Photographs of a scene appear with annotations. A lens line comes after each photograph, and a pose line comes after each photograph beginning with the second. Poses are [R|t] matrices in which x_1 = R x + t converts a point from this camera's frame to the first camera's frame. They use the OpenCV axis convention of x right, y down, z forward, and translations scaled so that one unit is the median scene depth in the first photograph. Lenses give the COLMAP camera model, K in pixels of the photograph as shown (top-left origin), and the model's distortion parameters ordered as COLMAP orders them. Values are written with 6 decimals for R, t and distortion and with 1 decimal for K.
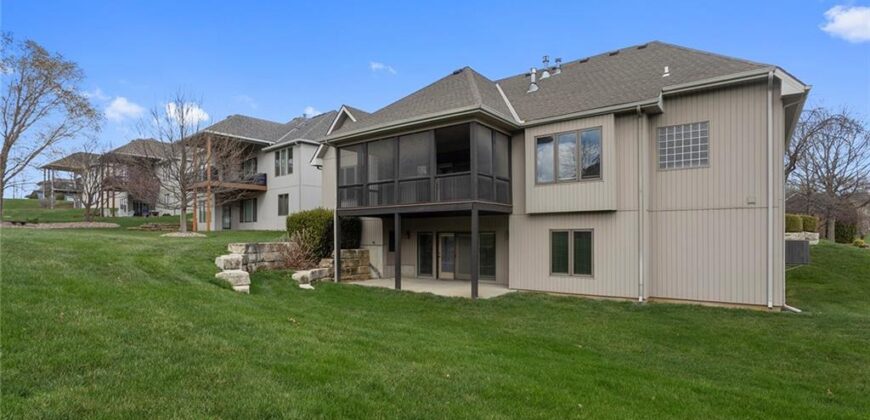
lens RADIAL K [[436.5, 0, 434.0], [0, 436.5, 234.6], [0, 0, 1]] dist [-0.003942, -0.000446]
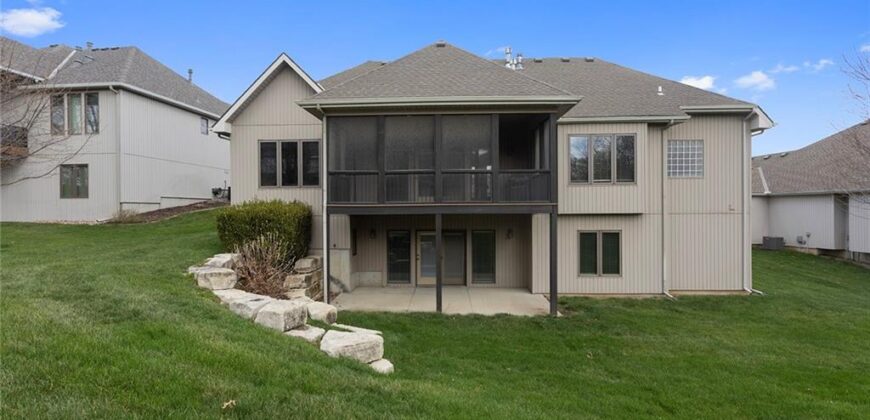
lens RADIAL K [[420.4, 0, 428.8], [0, 420.4, 207.3], [0, 0, 1]] dist [0.001485, 0.000477]
pose [[0.819551, 0.000607, 0.573006, -0.563342], [-0.001569, 0.999998, 0.001185, -0.065208], [-0.573004, -0.001870, 0.819551, 0.419649]]
